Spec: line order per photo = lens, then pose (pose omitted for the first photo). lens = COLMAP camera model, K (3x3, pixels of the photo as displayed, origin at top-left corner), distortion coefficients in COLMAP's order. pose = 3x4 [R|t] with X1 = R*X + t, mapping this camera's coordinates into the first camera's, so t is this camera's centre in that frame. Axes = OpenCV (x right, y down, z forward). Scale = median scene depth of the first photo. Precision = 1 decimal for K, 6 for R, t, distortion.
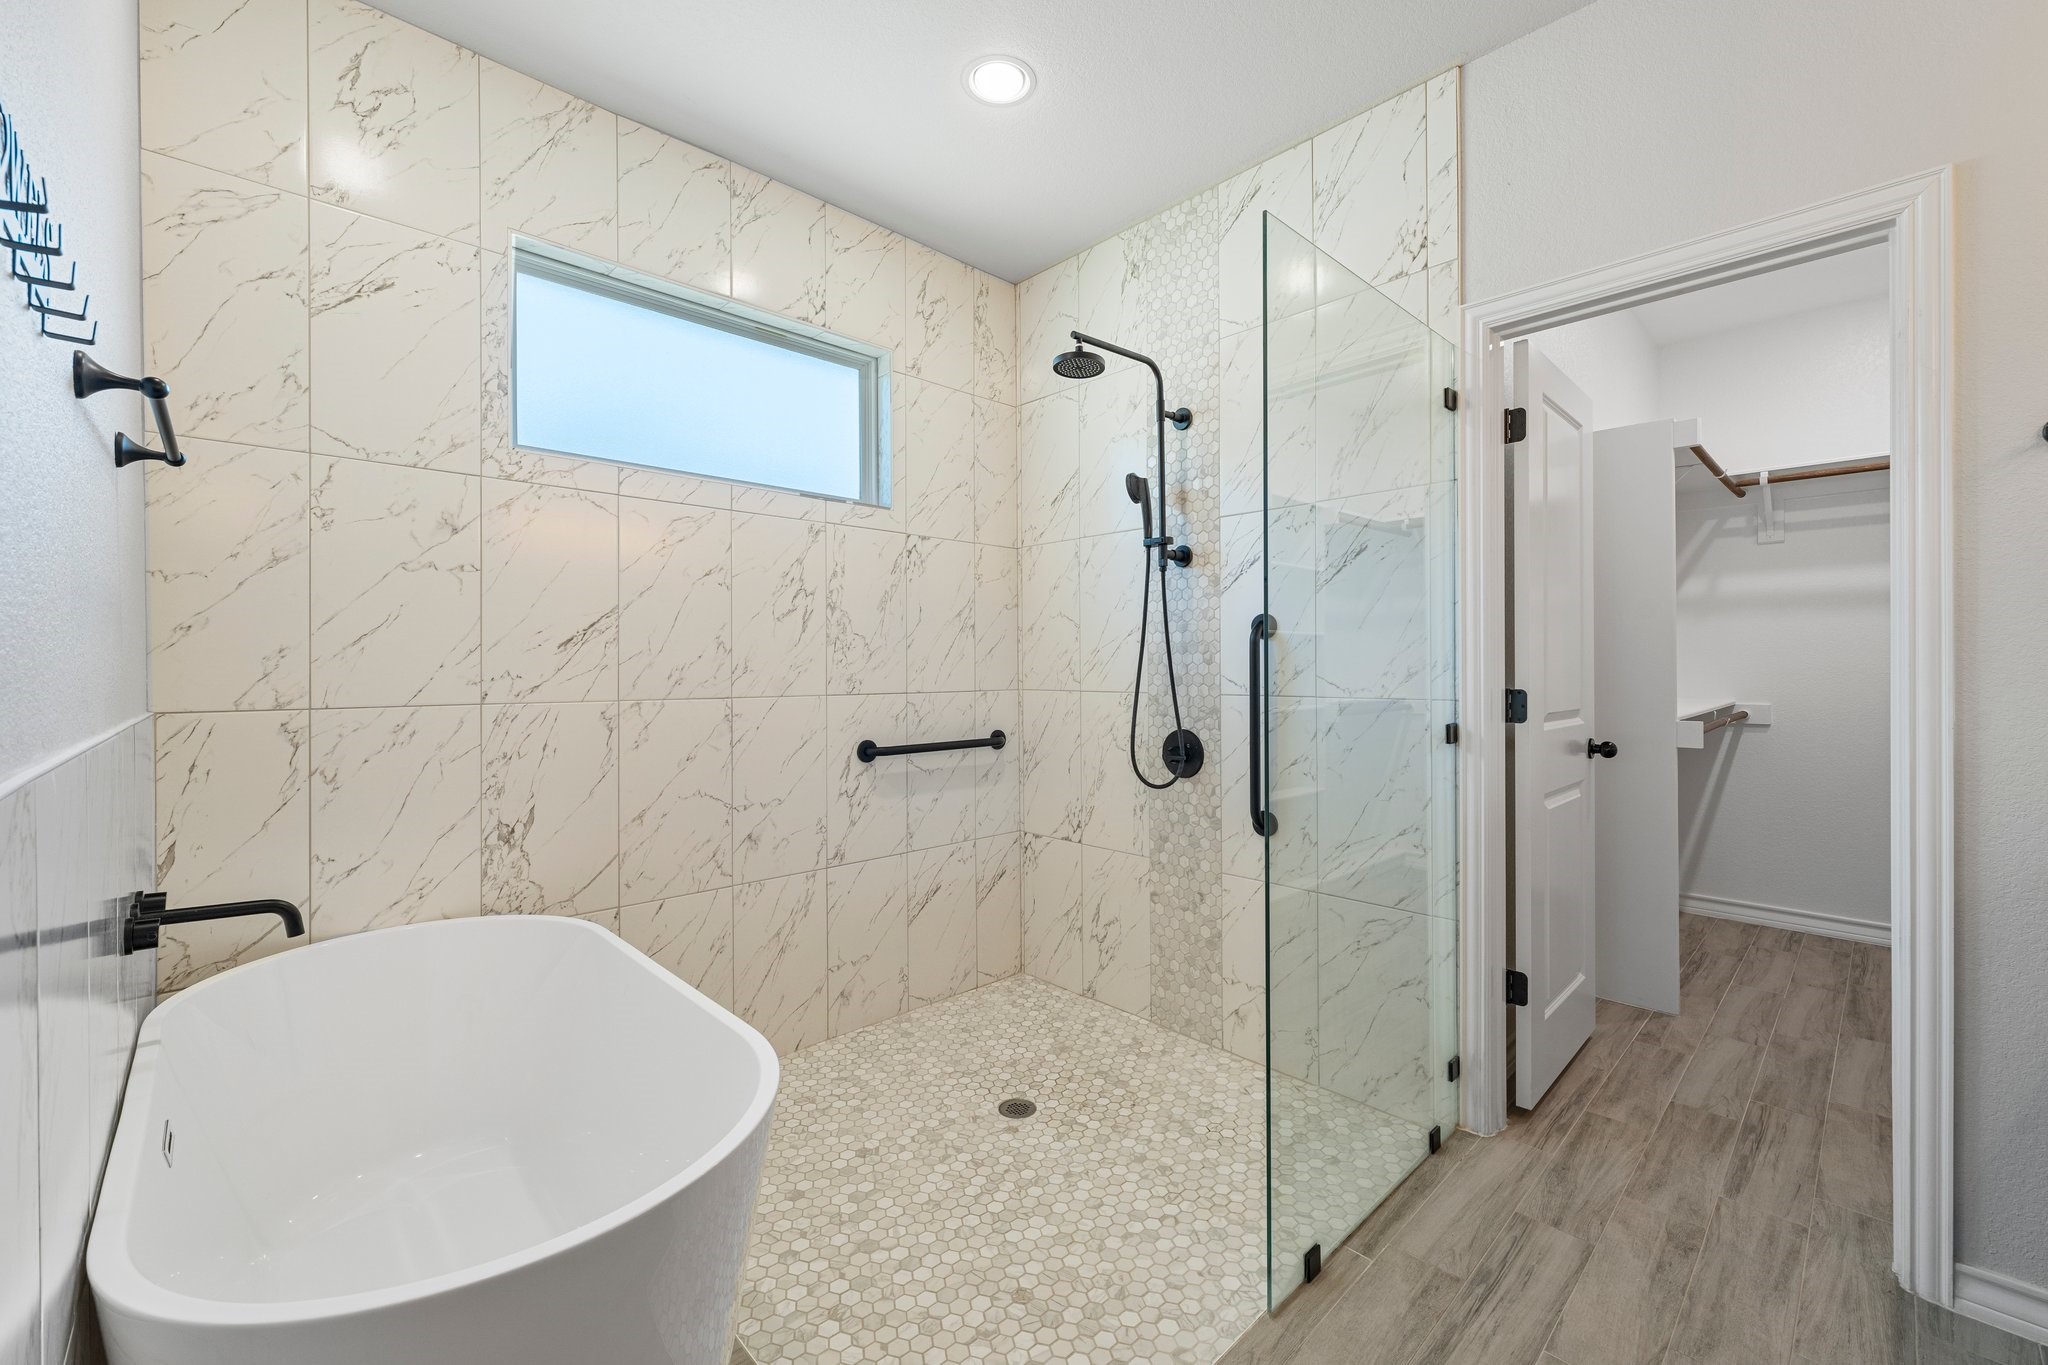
lens RADIAL K [[821.7, 0, 1025.6], [0, 821.7, 676.6], [0, 0, 1]] dist [0.001732, 0.000243]
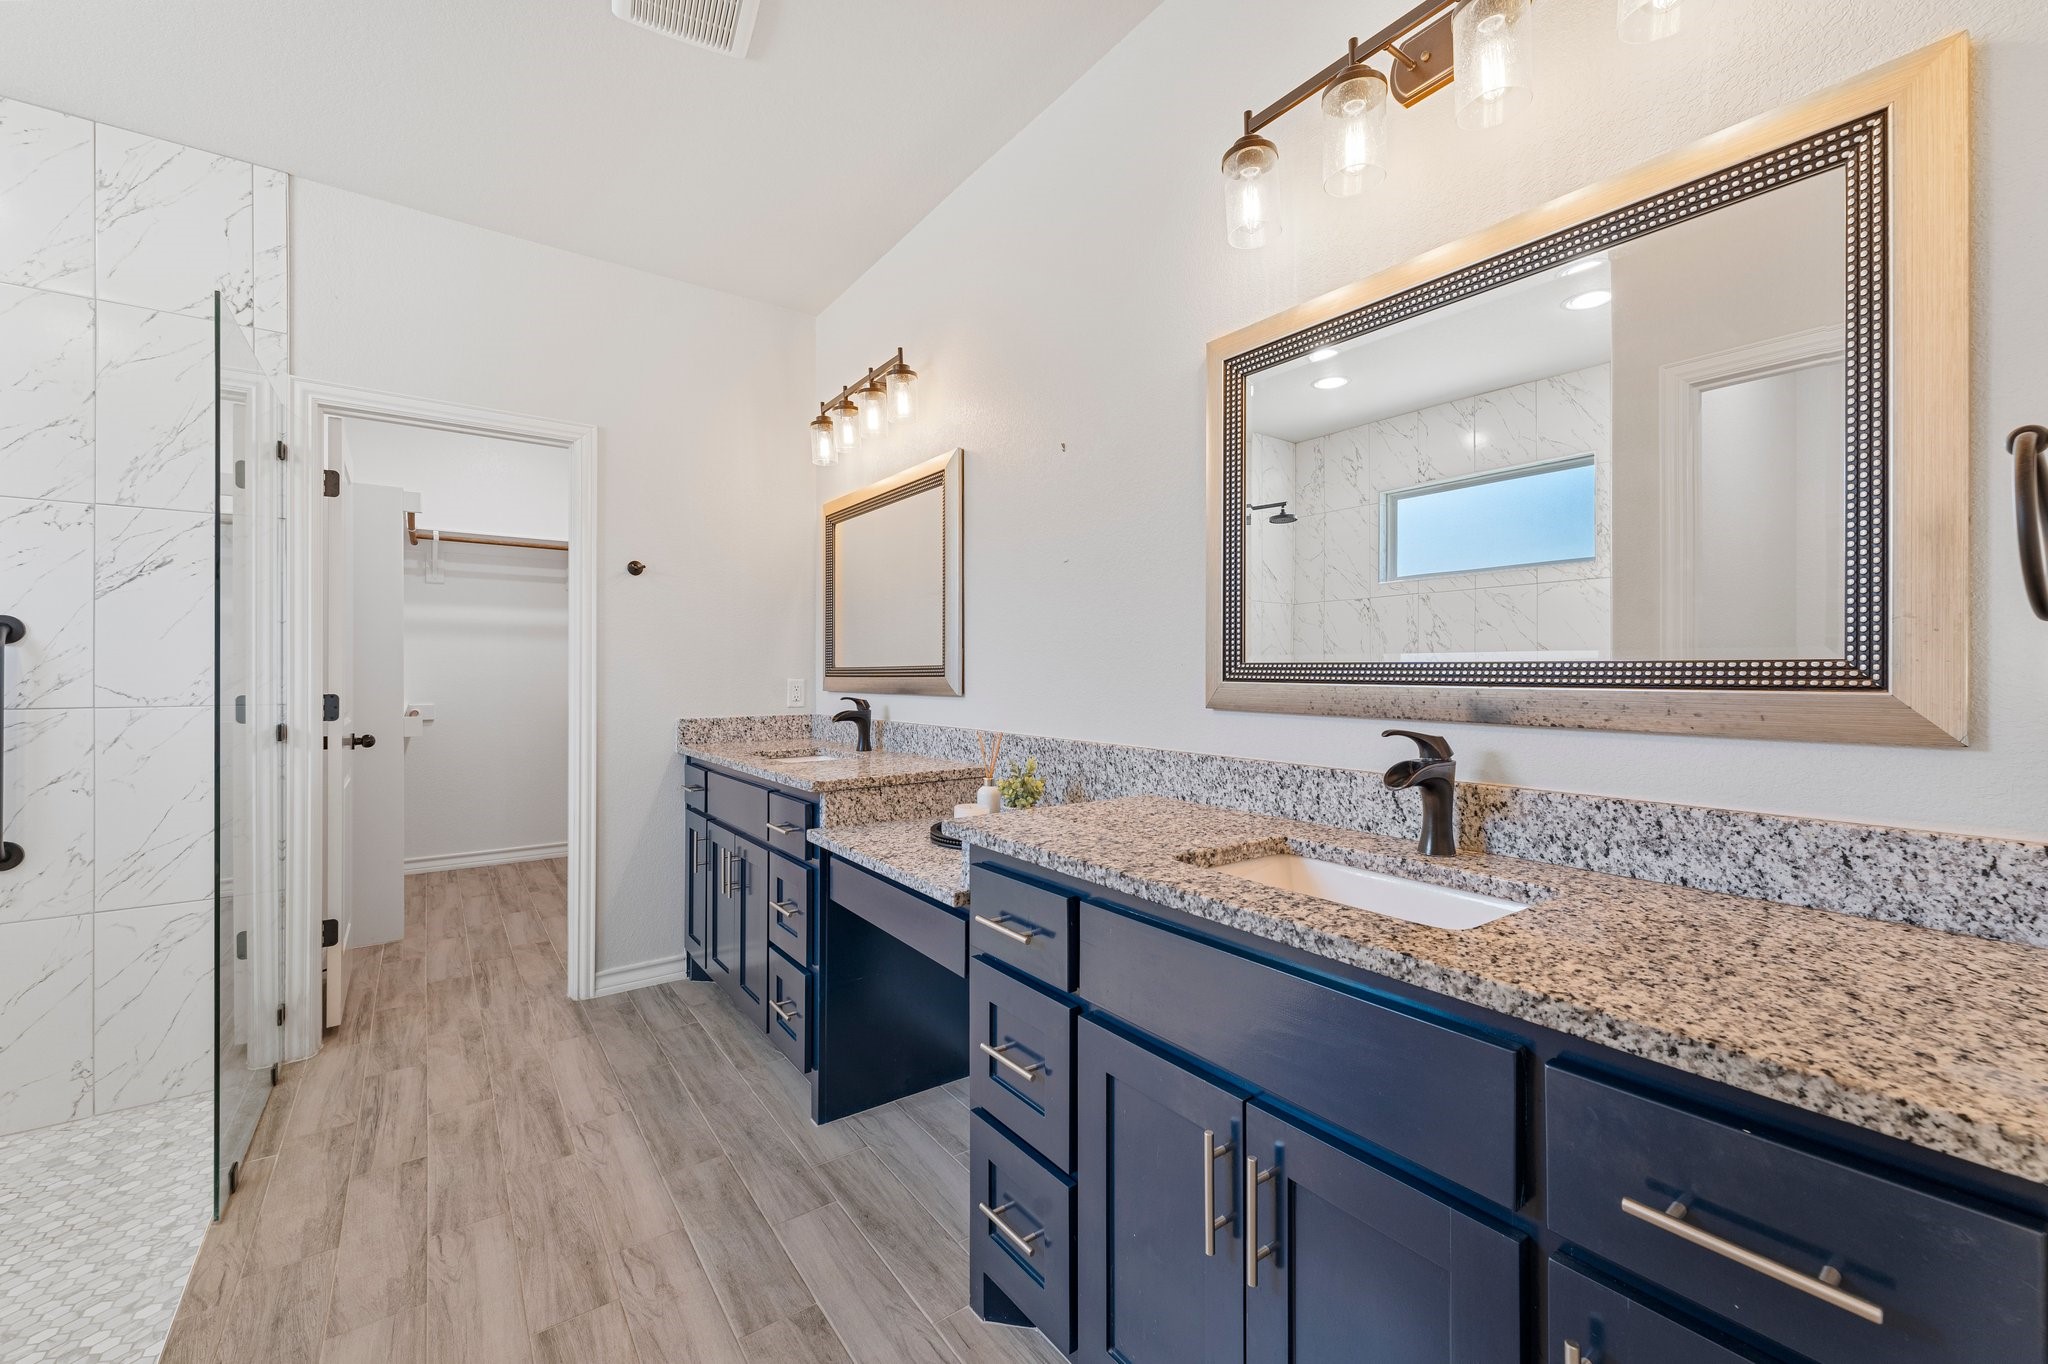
lens RADIAL K [[821.7, 0, 1025.6], [0, 821.7, 676.1], [0, 0, 1]] dist [0.001732, 0.000243]
pose [[0.130848, 0.007463, 0.991374, -0.531303], [-0.000216, 0.999972, -0.007499, -0.003409], [-0.991402, 0.000767, 0.130846, -0.225544]]
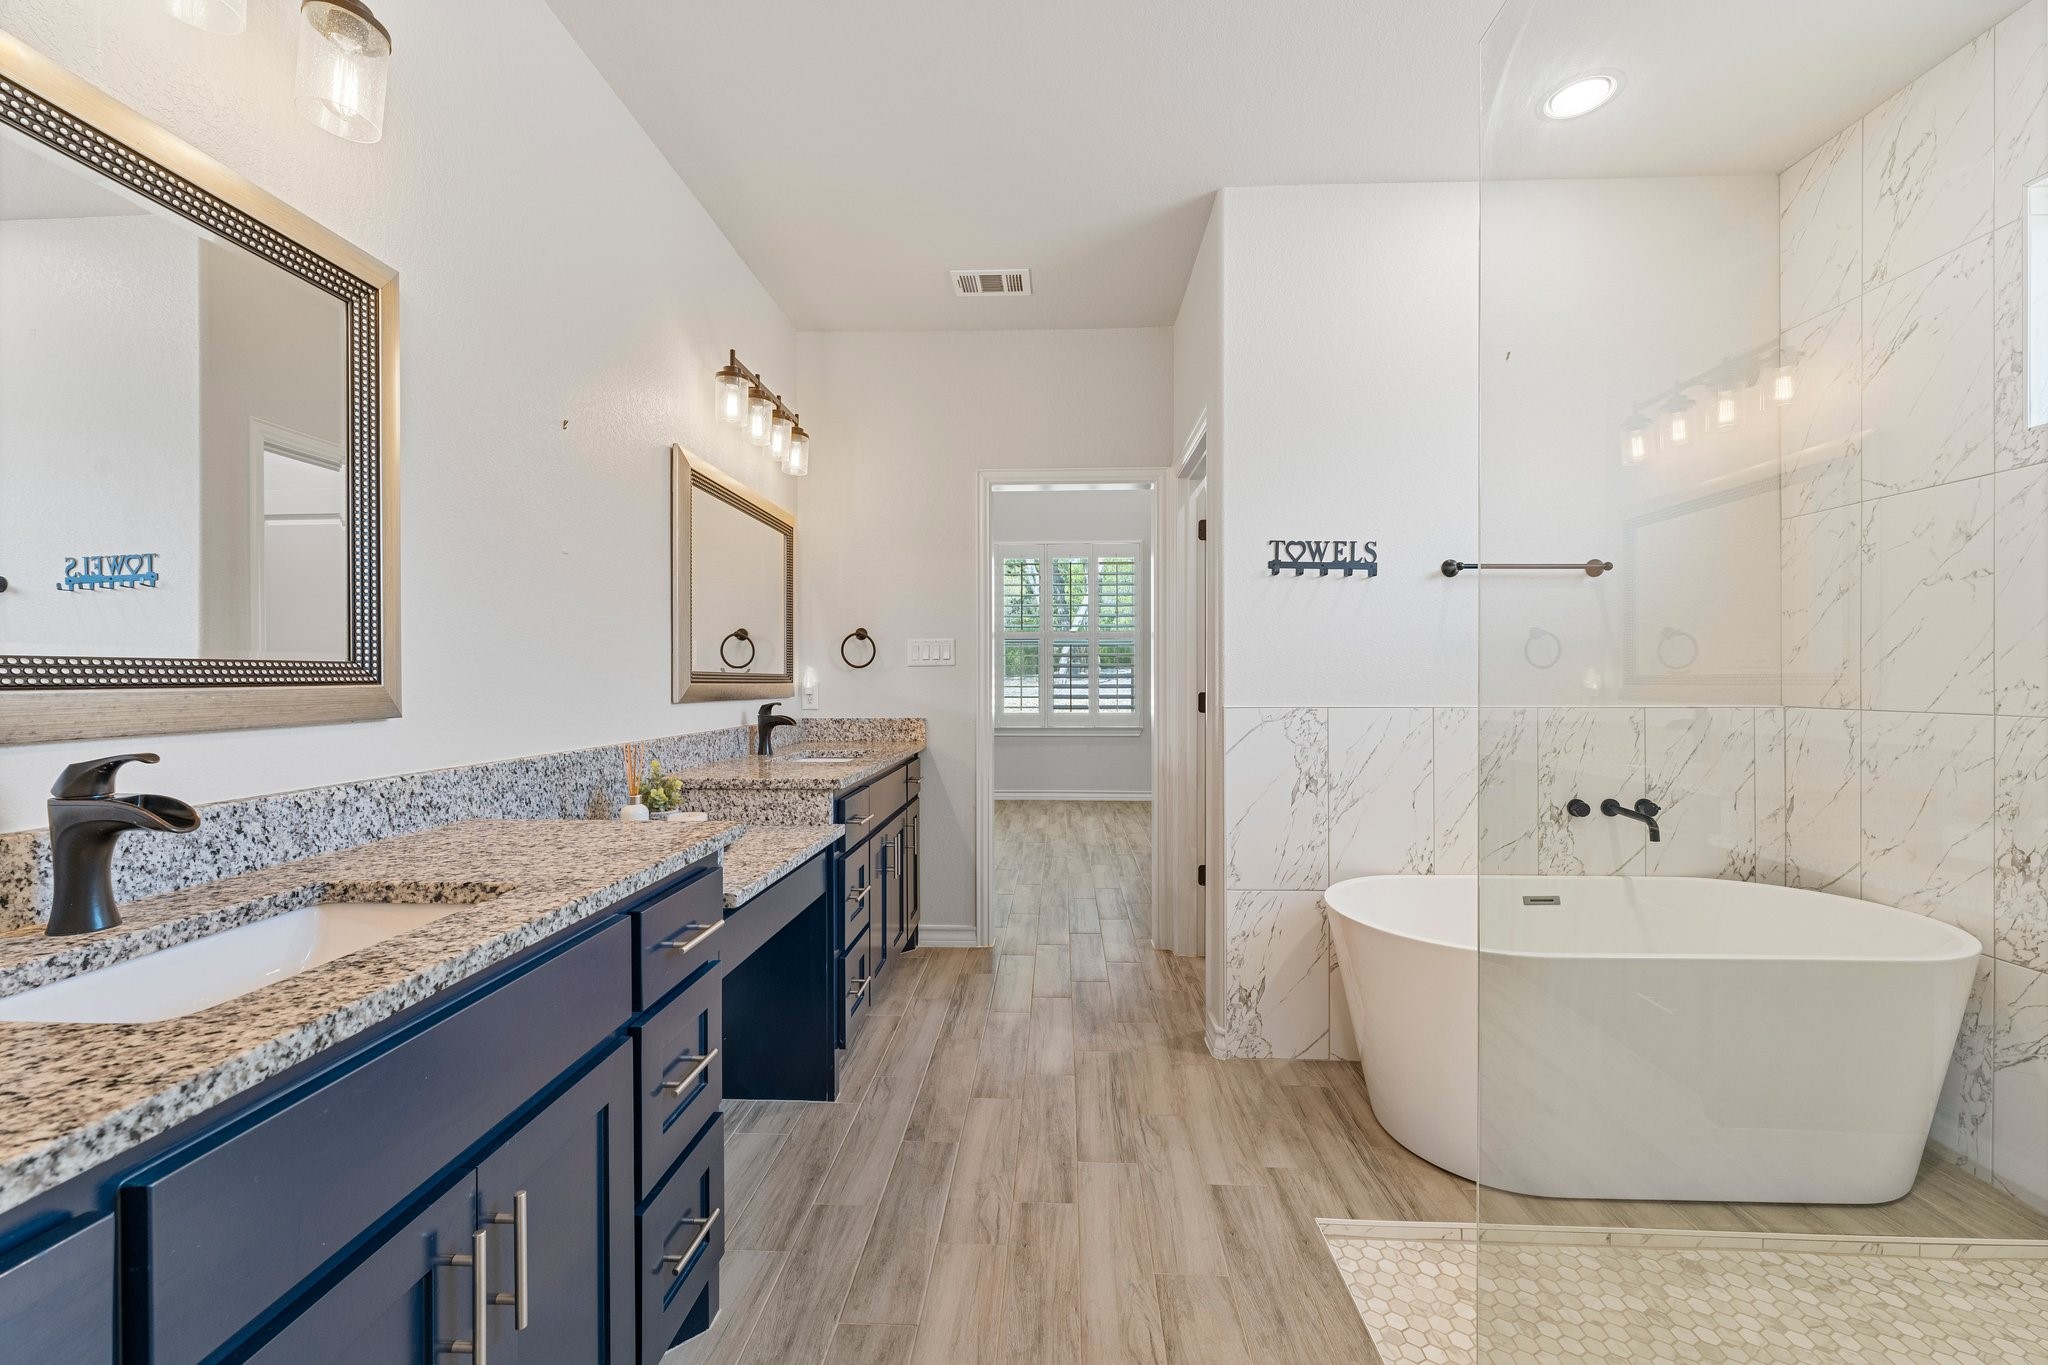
lens RADIAL K [[819.1, 0, 1023.3], [0, 819.1, 665.9], [0, 0, 1]] dist [0.000578, -0.000059]
pose [[-0.724327, -0.001049, -0.689456, 0.786107], [0.003898, 0.999977, -0.005617, -0.021676], [0.689445, -0.006756, -0.724306, 0.907298]]
